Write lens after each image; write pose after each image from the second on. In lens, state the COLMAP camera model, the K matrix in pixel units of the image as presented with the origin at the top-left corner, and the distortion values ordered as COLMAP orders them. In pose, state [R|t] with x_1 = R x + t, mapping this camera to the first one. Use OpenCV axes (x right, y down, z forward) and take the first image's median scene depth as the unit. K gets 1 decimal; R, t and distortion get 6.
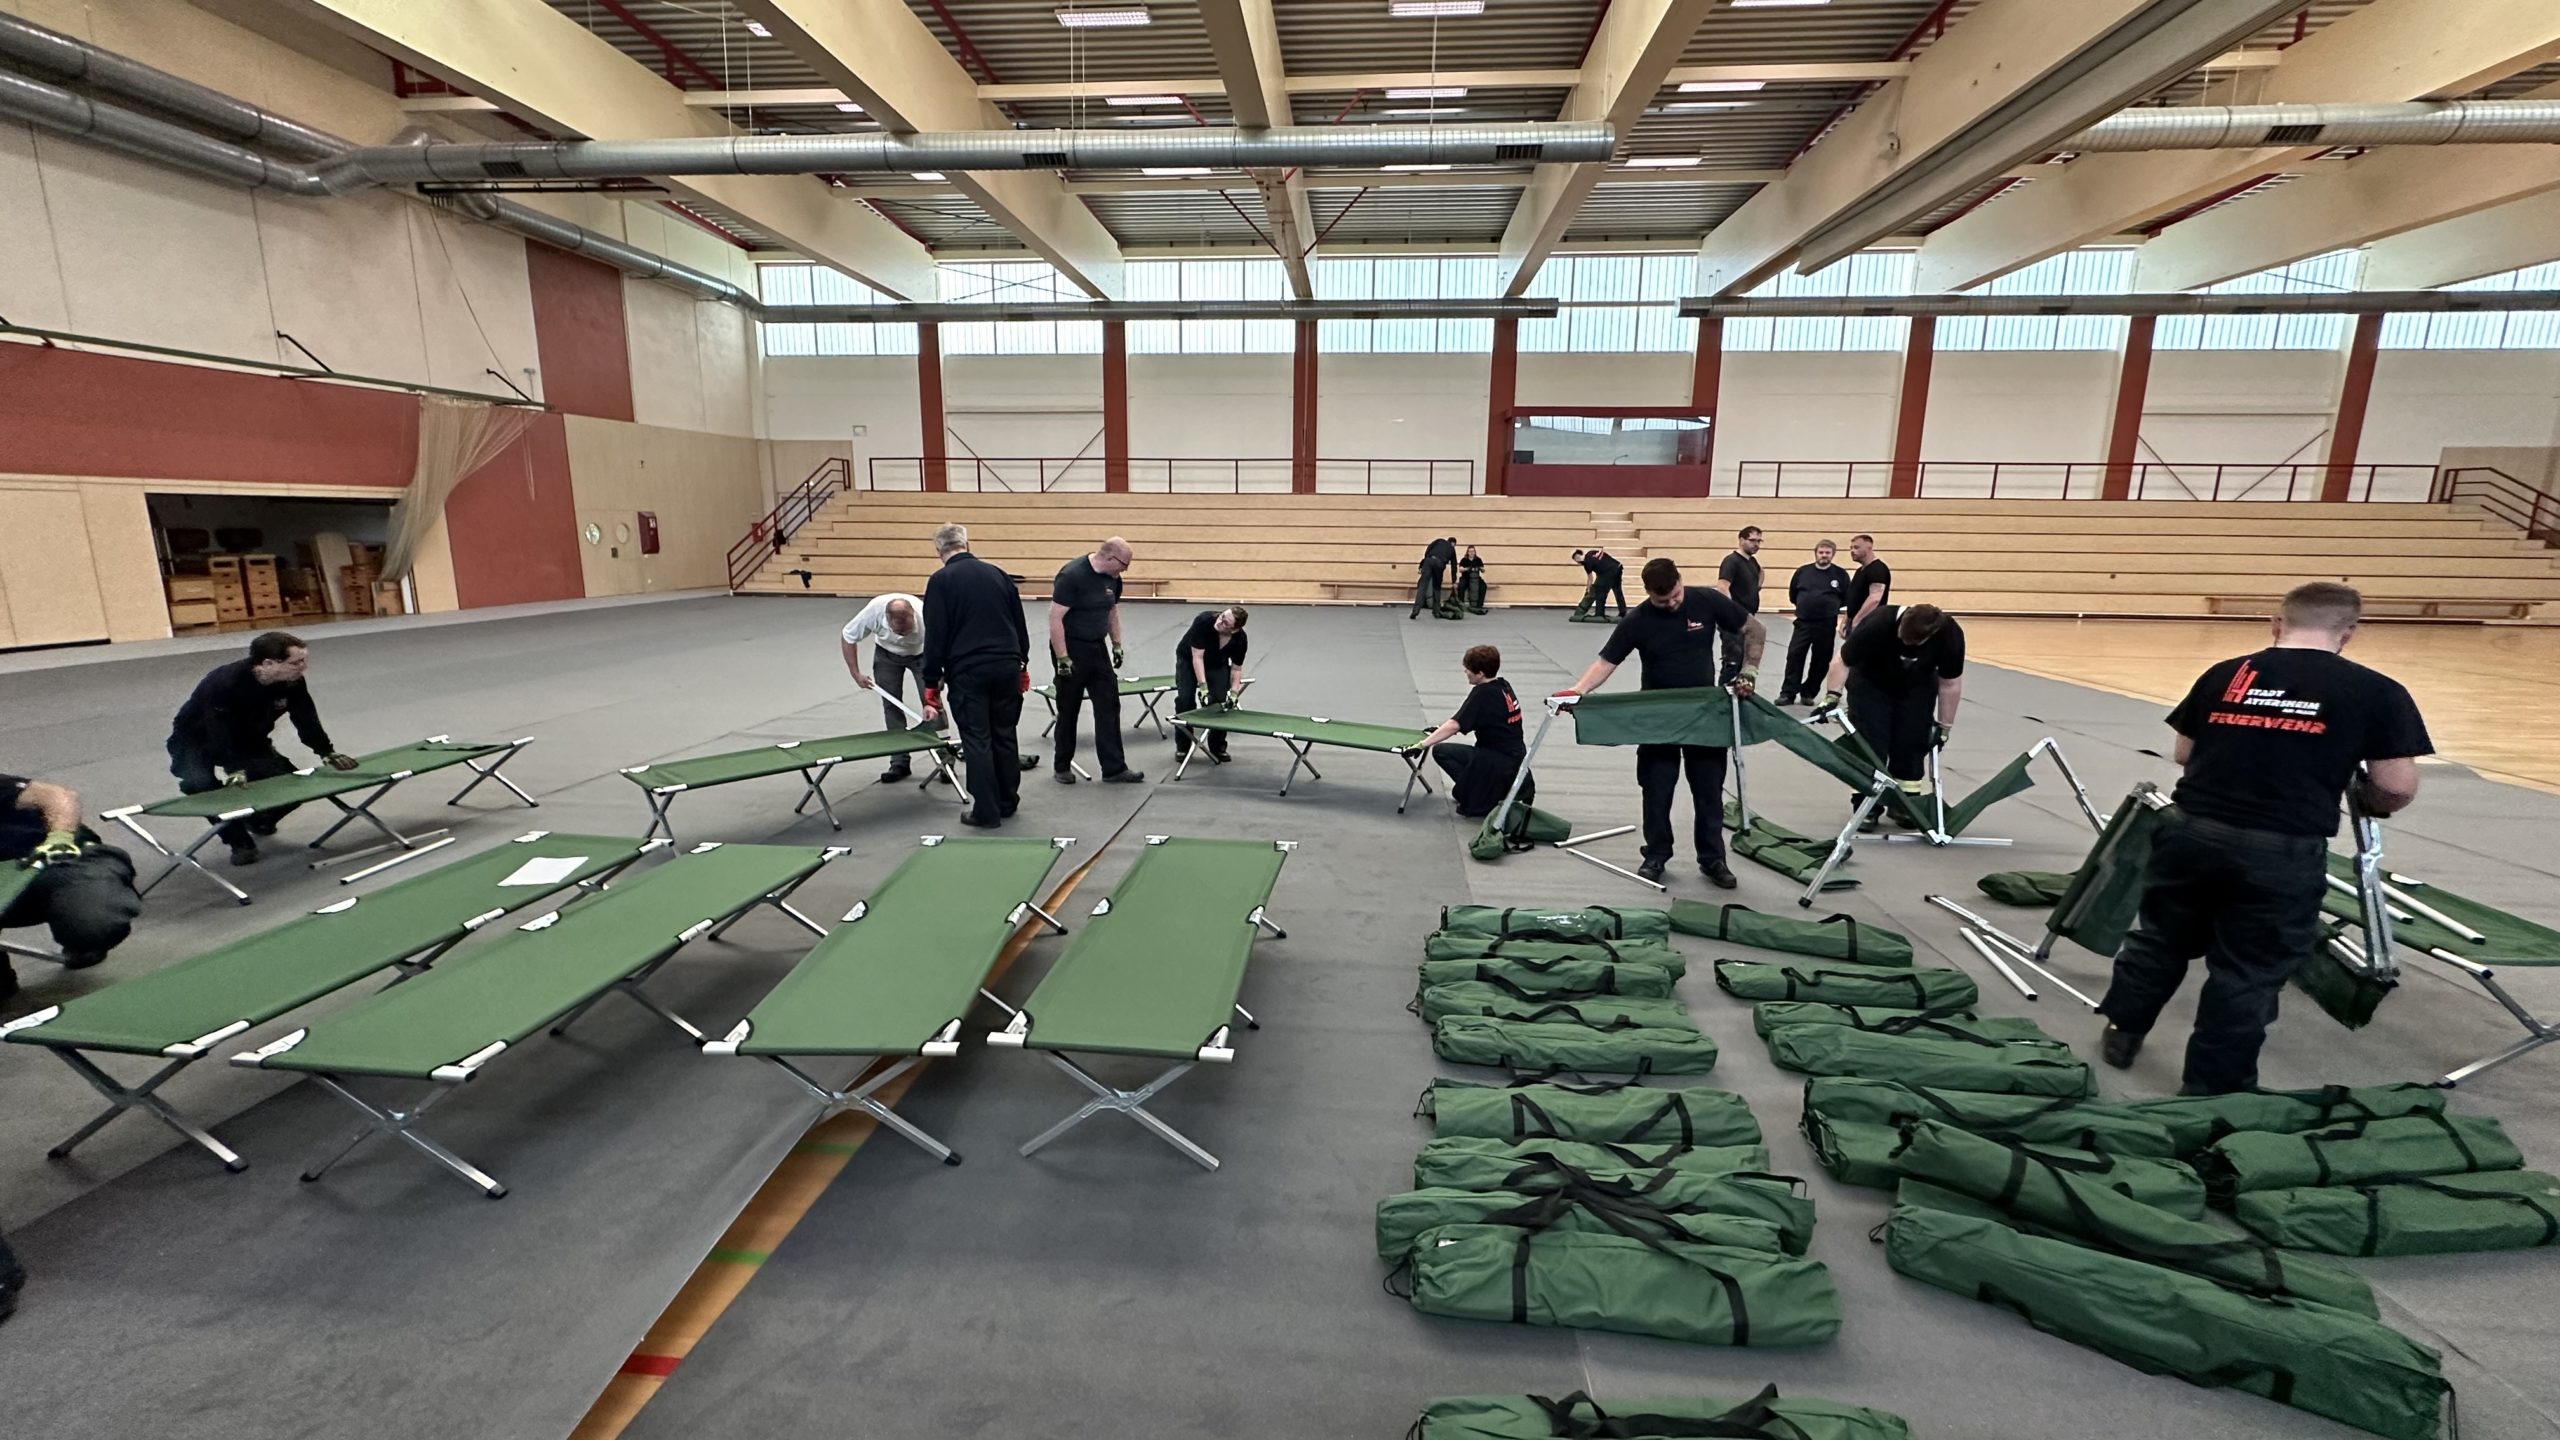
lens RADIAL K [[1069.5, 0, 1252.2], [0, 1069.5, 726.6], [0, 0, 1]] dist [0.001586, 0.000104]
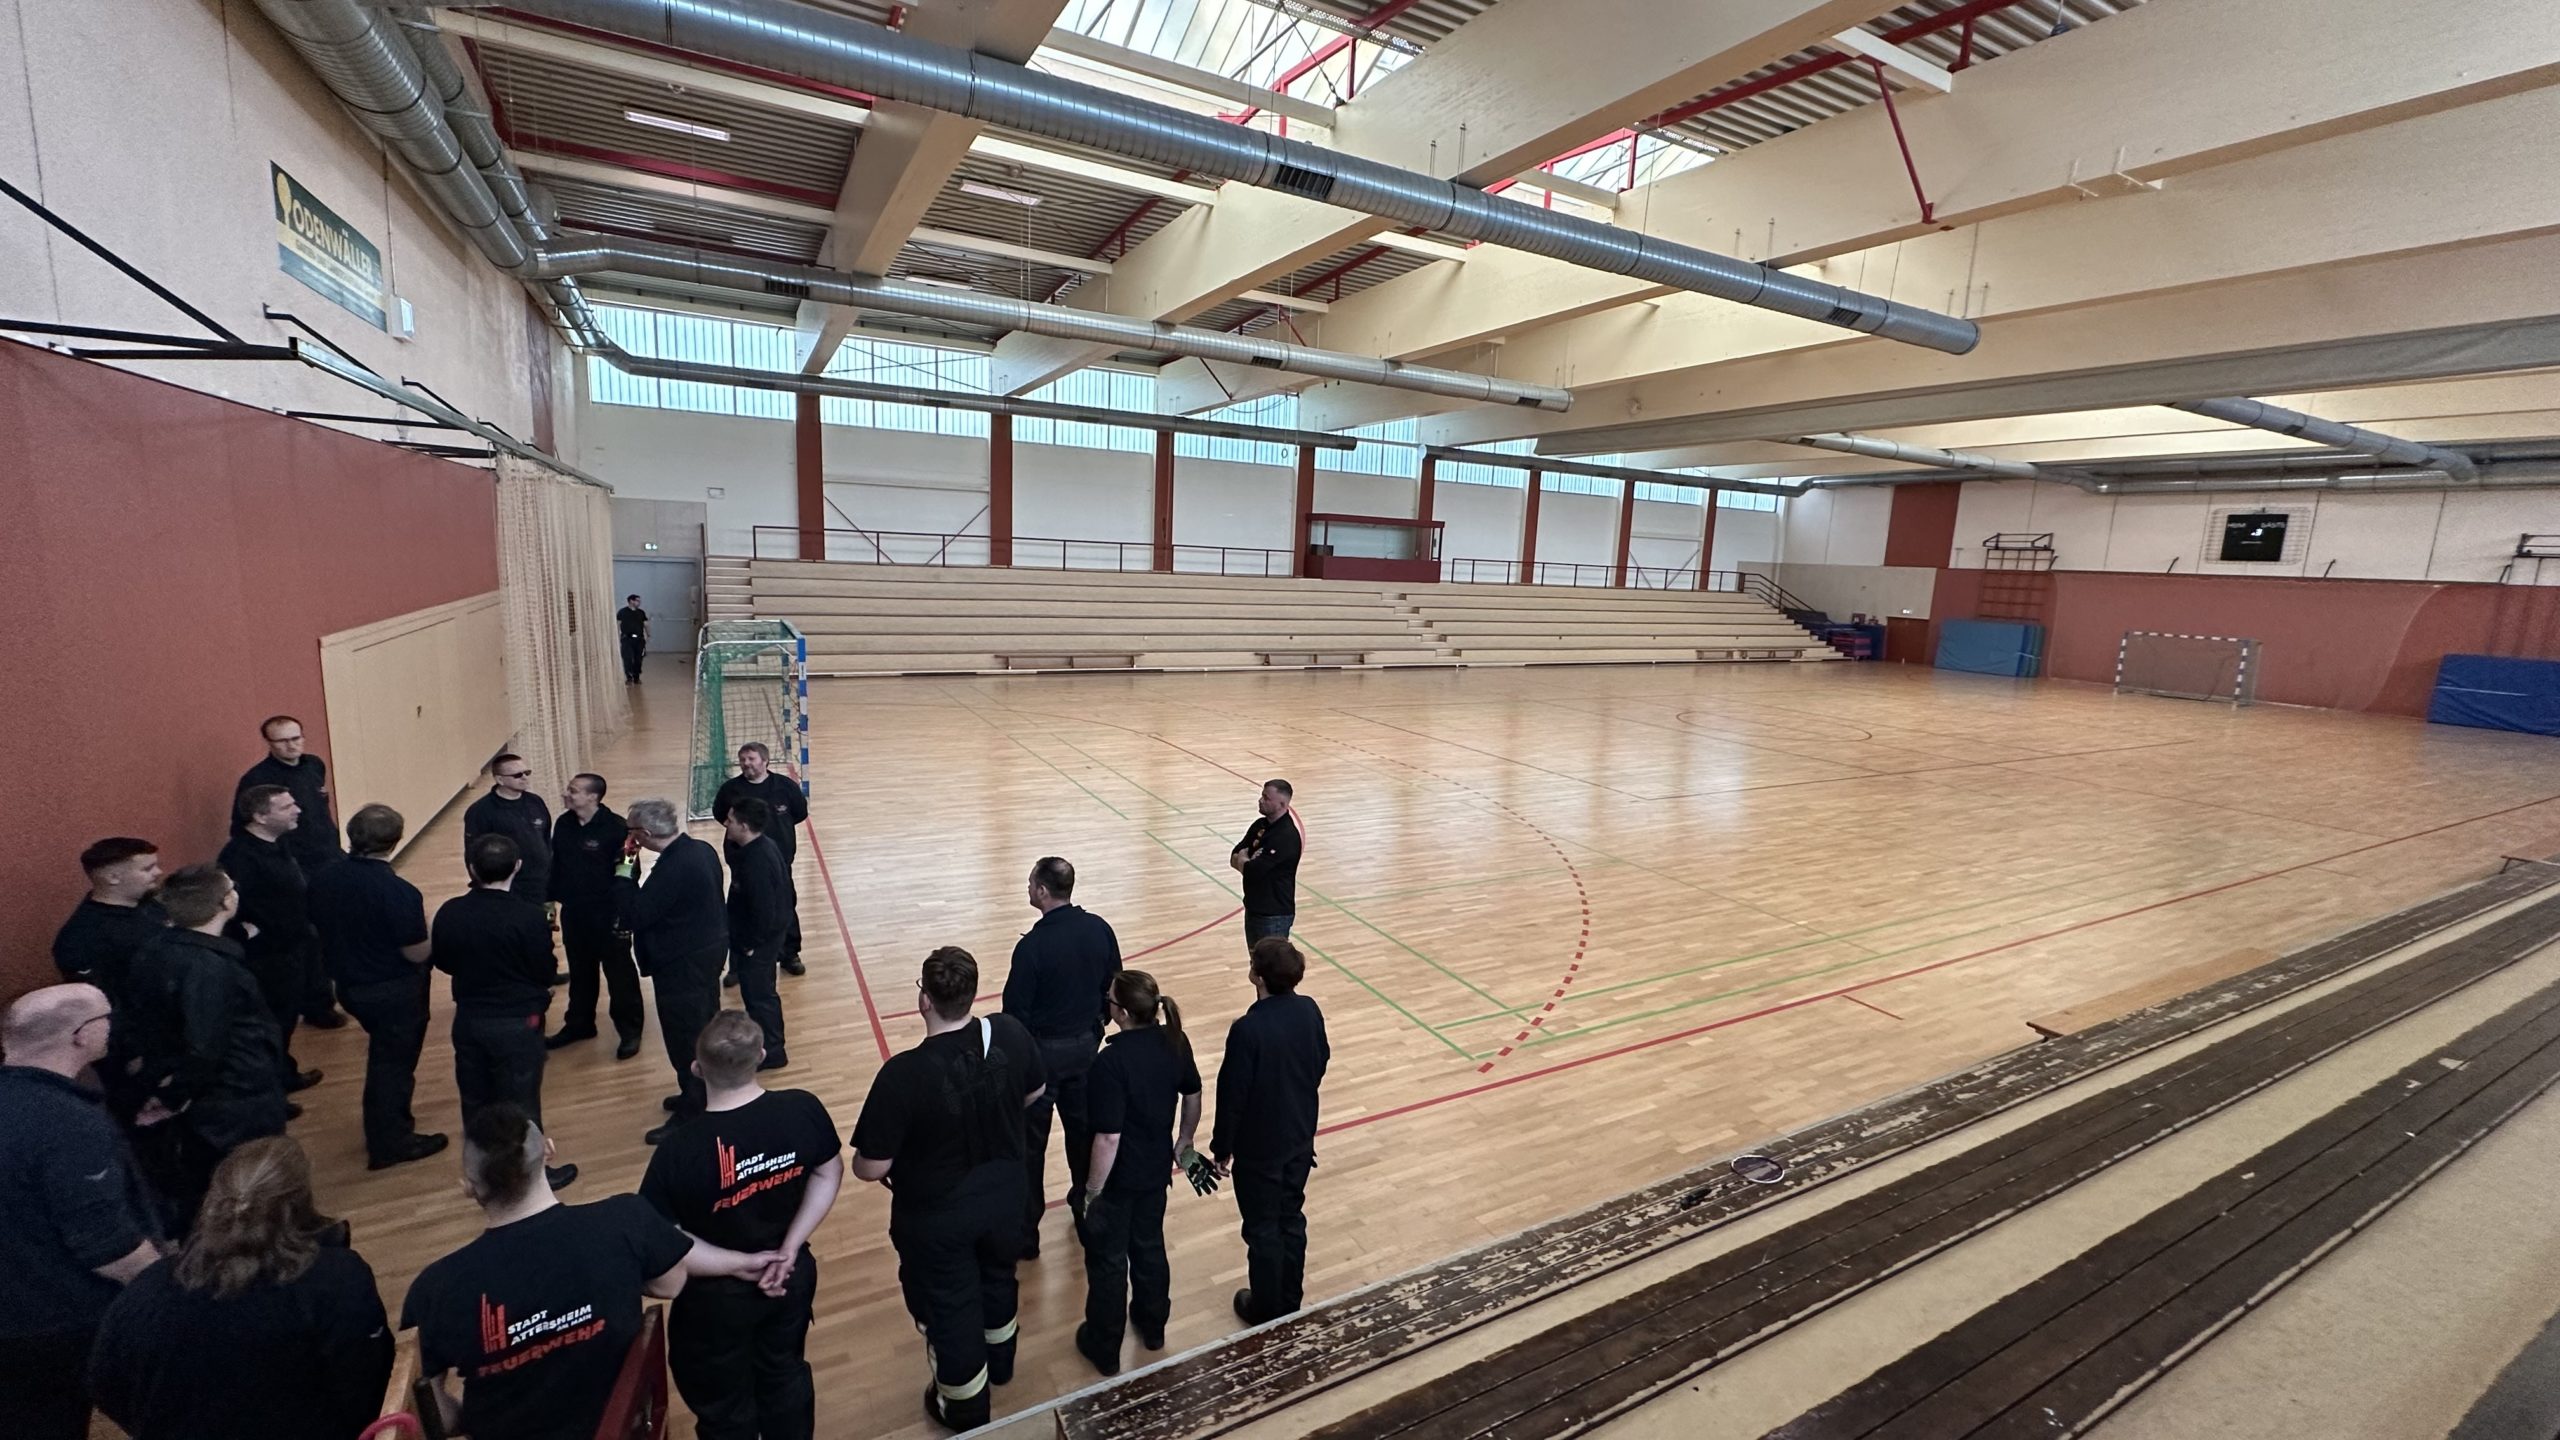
lens RADIAL K [[1044.8, 0, 1262.8], [0, 1044.8, 727.0], [0, 0, 1]] dist [-0.001802, 0.000227]
pose [[0.830030, -0.060414, 0.554437, -0.569172], [0.080007, 0.996732, -0.011168, -0.027477], [-0.551951, 0.053629, 0.832150, -0.019162]]
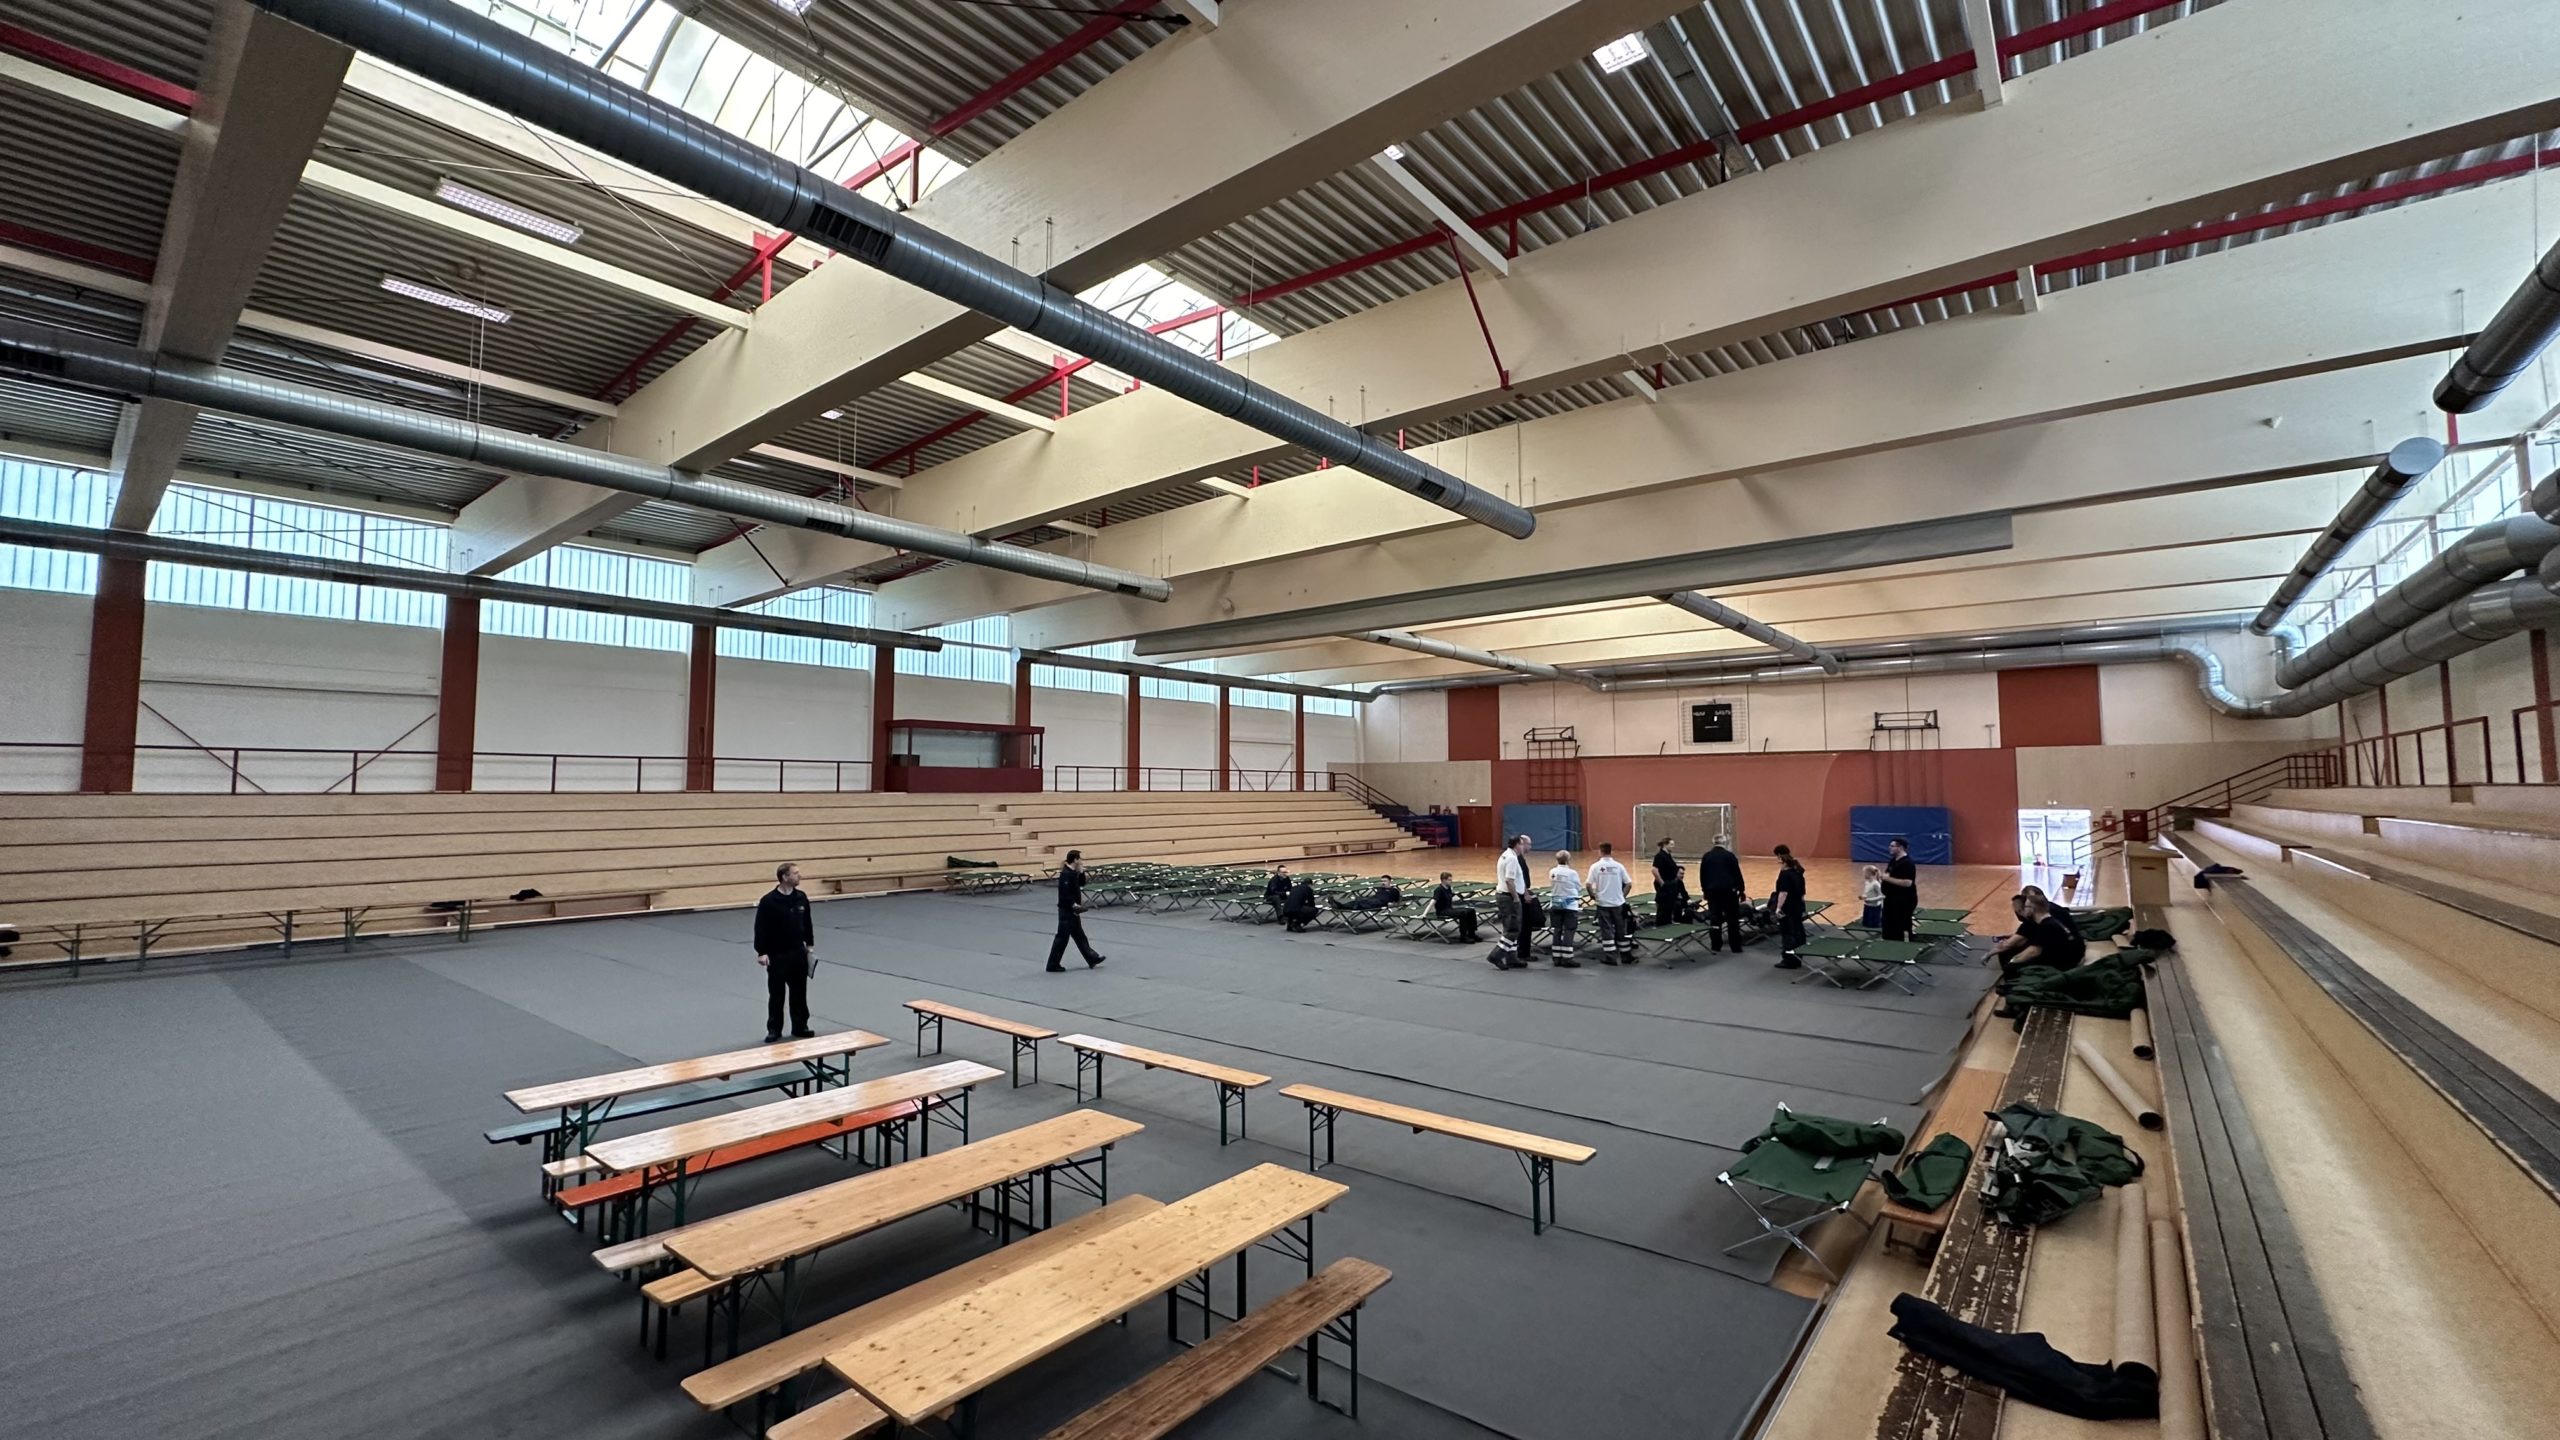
lens RADIAL K [[1051.6, 0, 1284.6], [0, 1051.6, 717.4], [0, 0, 1]] dist [0.000180, 0.000578]
pose [[0.551411, 0.050889, 0.832680, -0.507856], [0.181471, 0.966919, -0.179265, -0.017785], [-0.814257, 0.249956, 0.523935, 0.055595]]
